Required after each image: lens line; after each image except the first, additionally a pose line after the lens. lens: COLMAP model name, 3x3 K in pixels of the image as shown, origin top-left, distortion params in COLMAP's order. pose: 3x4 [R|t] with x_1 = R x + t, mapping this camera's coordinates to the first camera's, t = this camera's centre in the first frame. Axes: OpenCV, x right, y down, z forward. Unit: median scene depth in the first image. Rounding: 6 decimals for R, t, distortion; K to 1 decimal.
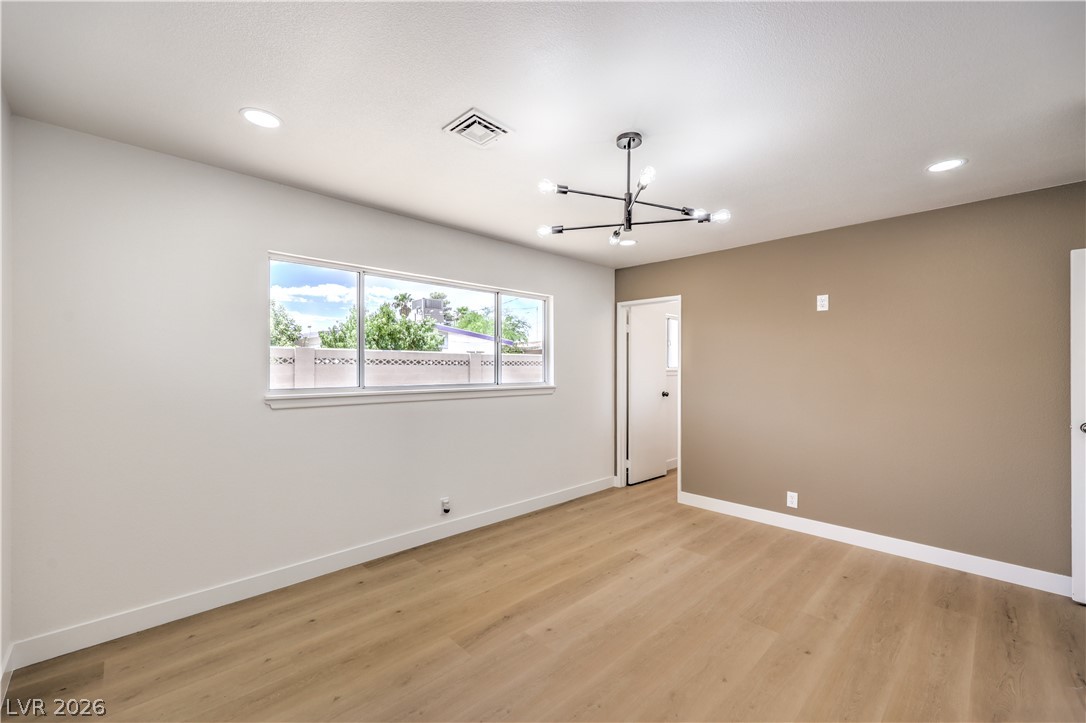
lens RADIAL K [[439.0, 0, 546.4], [0, 439.0, 366.8], [0, 0, 1]] dist [-0.005977, 0.000742]
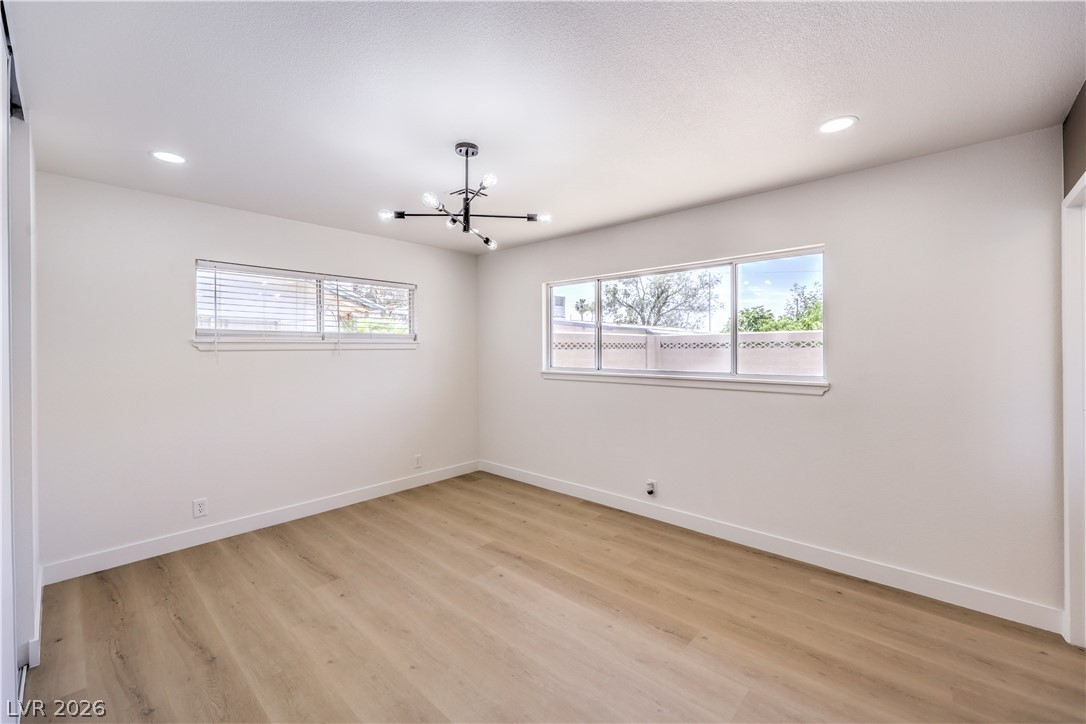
lens RADIAL K [[439.0, 0, 538.1], [0, 439.0, 368.6], [0, 0, 1]] dist [-0.005977, 0.000742]
pose [[0.054215, 0.044848, -0.997522, 0.825565], [0.008252, 0.998937, 0.045360, -0.011903], [0.998495, -0.010690, 0.053787, 0.730413]]
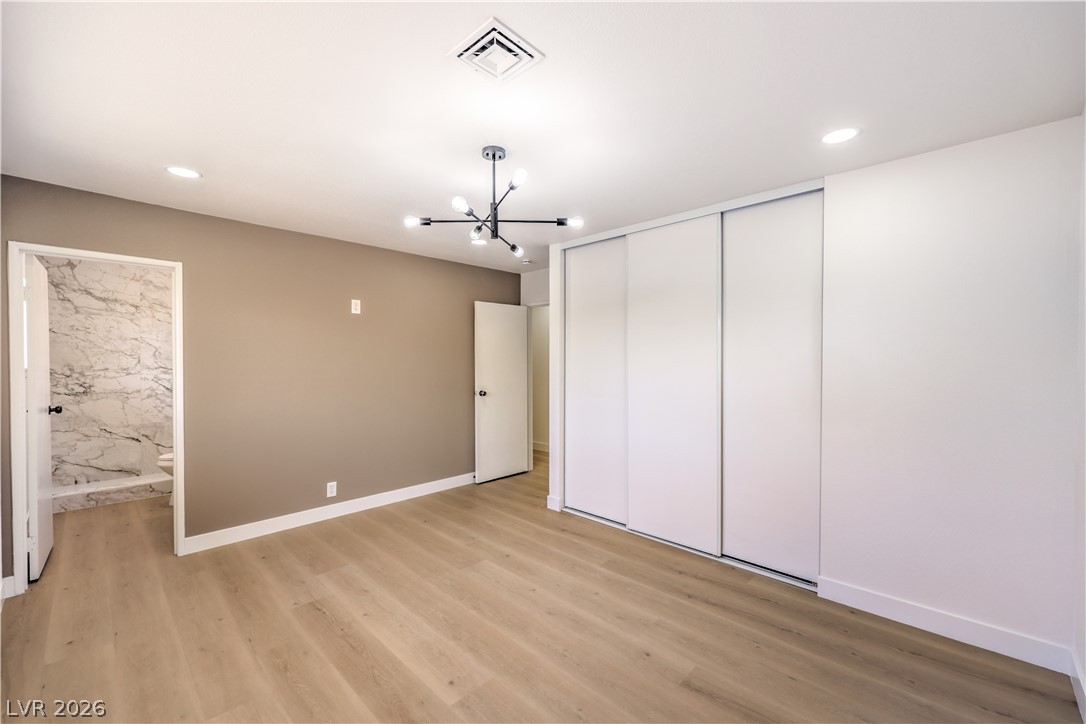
lens RADIAL K [[439.0, 0, 545.3], [0, 439.0, 362.8], [0, 0, 1]] dist [-0.005977, 0.000742]
pose [[-0.036963, -0.008520, 0.999280, -0.581817], [-0.002765, 0.999961, 0.008423, -0.013778], [-0.999313, -0.002452, -0.036985, 0.597301]]
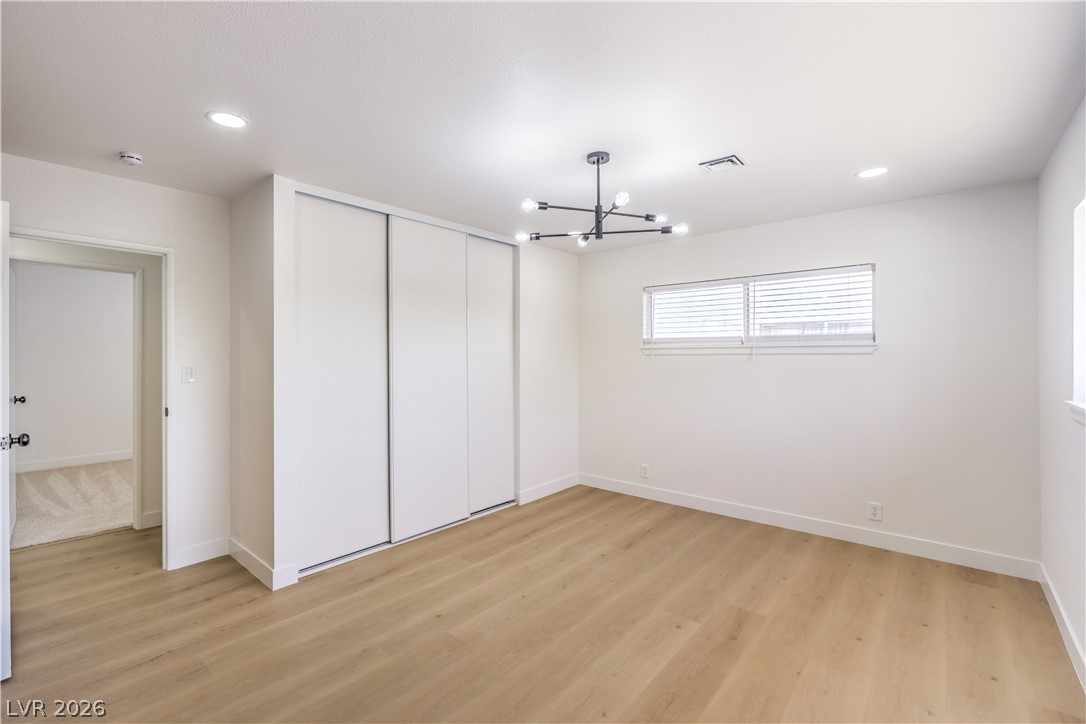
lens RADIAL K [[472.5, 0, 507.0], [0, 472.5, 360.5], [0, 0, 1]] dist [-0.011133, -0.000328]
pose [[-0.998582, 0.002046, -0.053187, 0.313495], [0.001777, 0.999985, 0.005101, -0.005027], [0.053197, 0.005000, -0.998572, 1.424882]]
